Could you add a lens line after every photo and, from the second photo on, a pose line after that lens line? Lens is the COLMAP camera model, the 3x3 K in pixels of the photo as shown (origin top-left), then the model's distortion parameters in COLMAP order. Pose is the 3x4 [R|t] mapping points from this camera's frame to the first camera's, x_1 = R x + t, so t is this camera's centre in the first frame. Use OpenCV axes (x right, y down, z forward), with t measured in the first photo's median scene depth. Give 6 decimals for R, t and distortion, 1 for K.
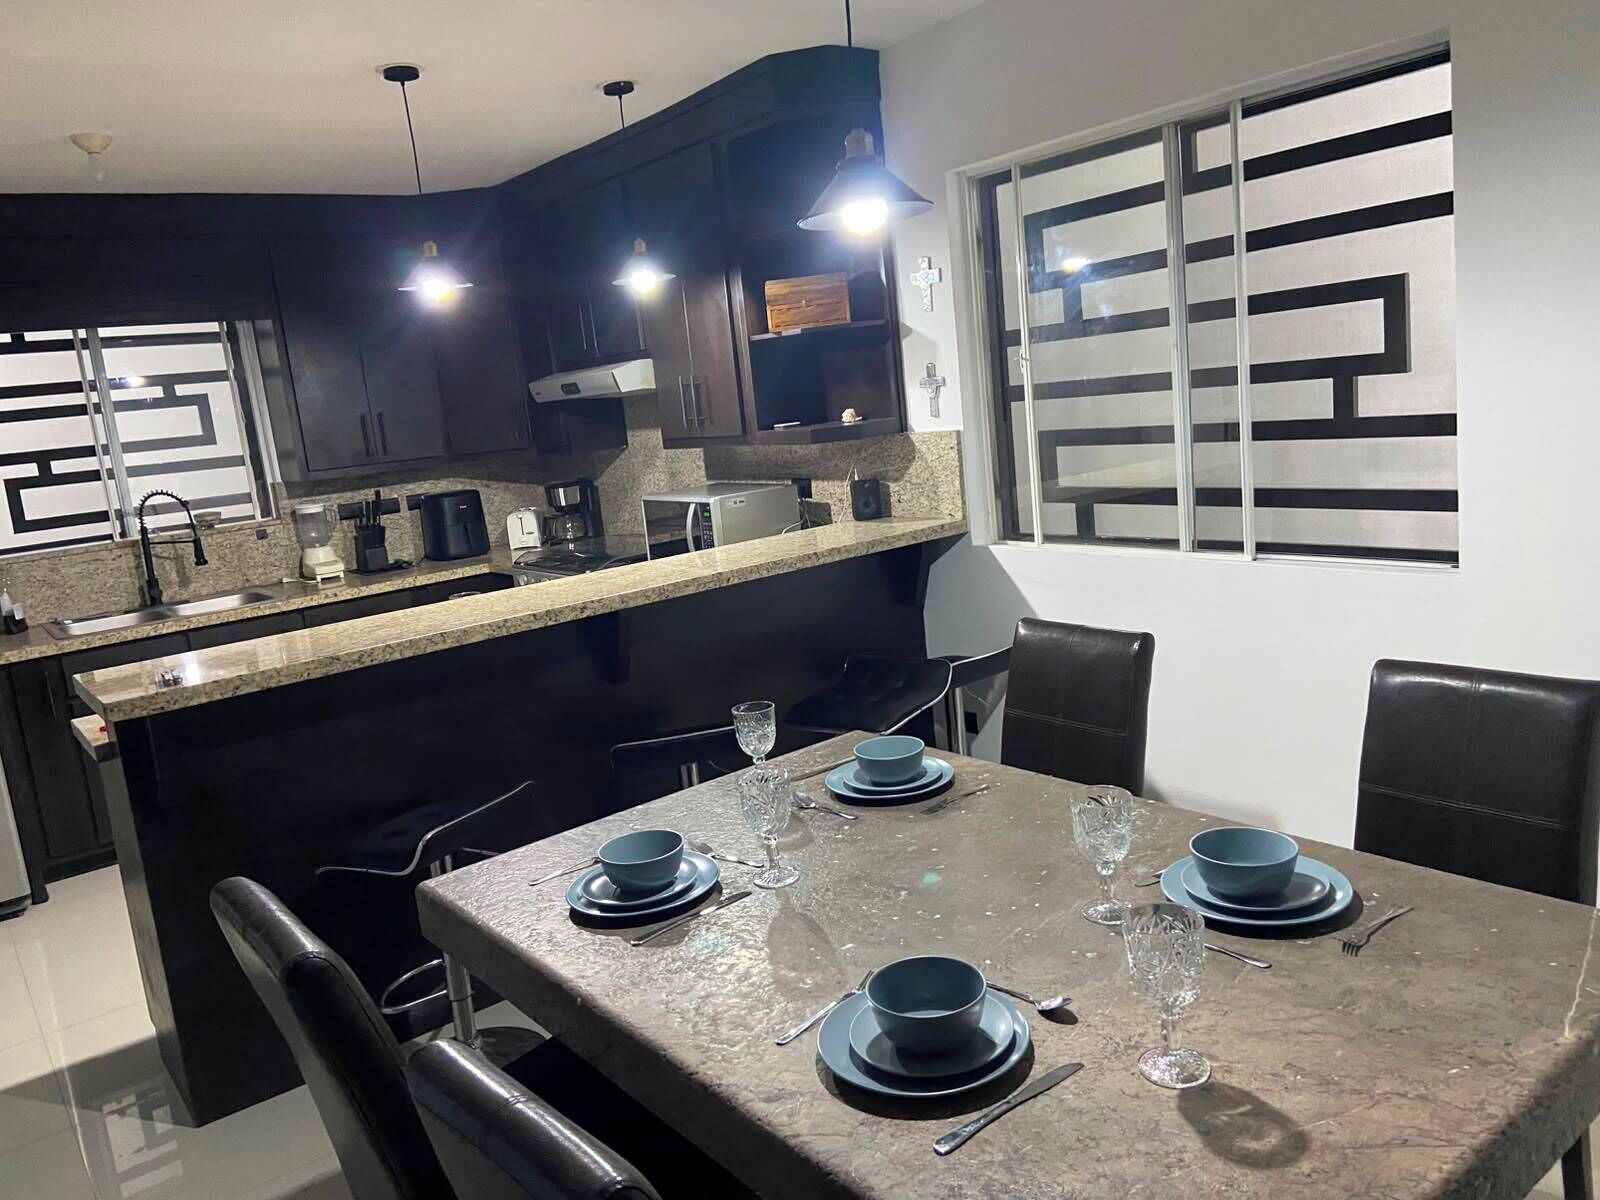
lens RADIAL K [[1222.4, 0, 798.8], [0, 1222.4, 599.4], [0, 0, 1]] dist [0.005825, 0.000105]
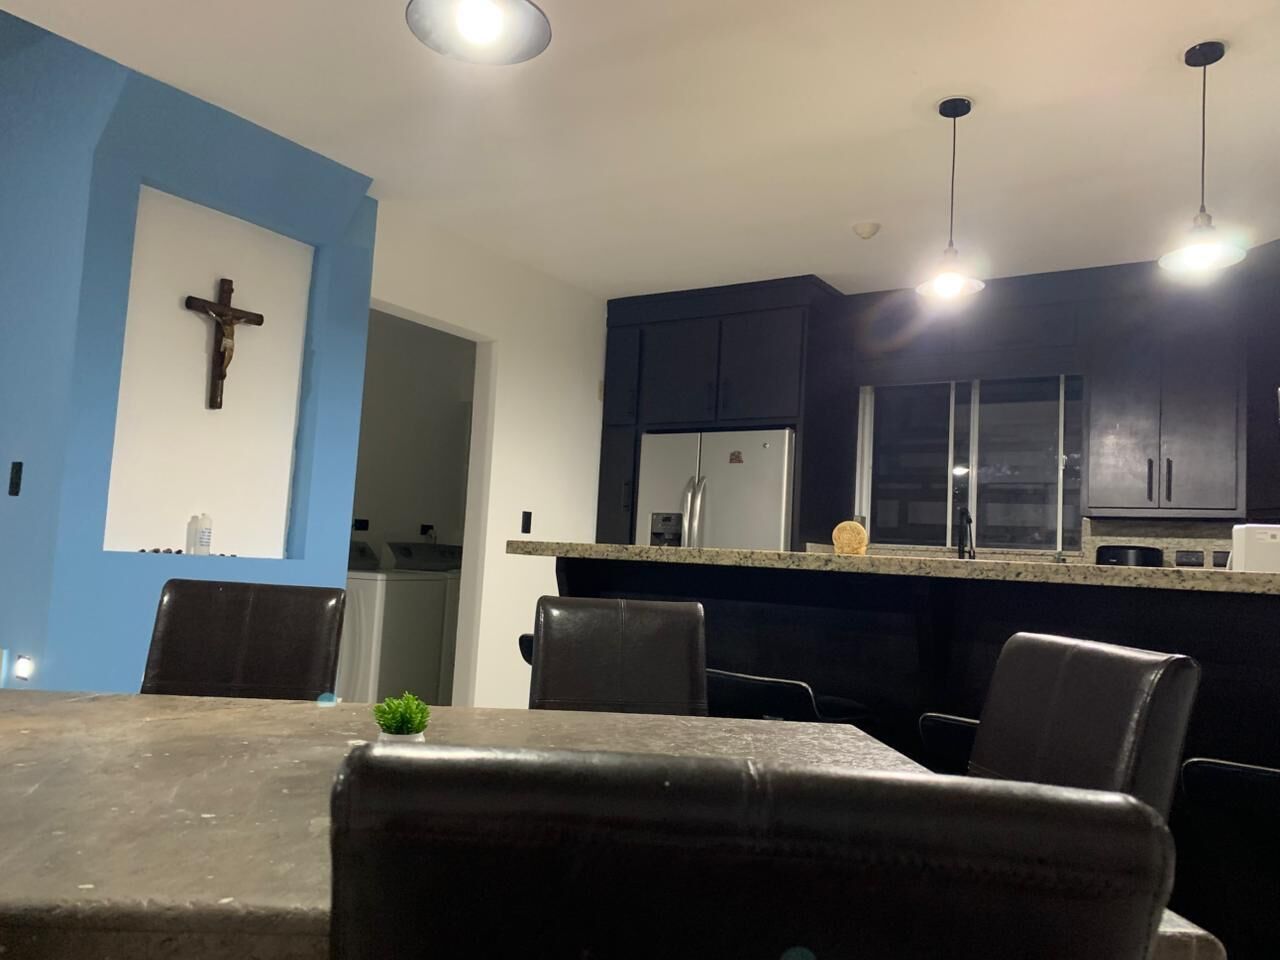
lens RADIAL K [[977.9, 0, 639.2], [0, 977.9, 481.6], [0, 0, 1]] dist [0.005825, 0.000105]
pose [[0.279164, 0.034997, -0.959606, 0.534511], [-0.254673, 0.966246, -0.038849, 0.014976], [0.925856, 0.255231, 0.278654, 0.627778]]
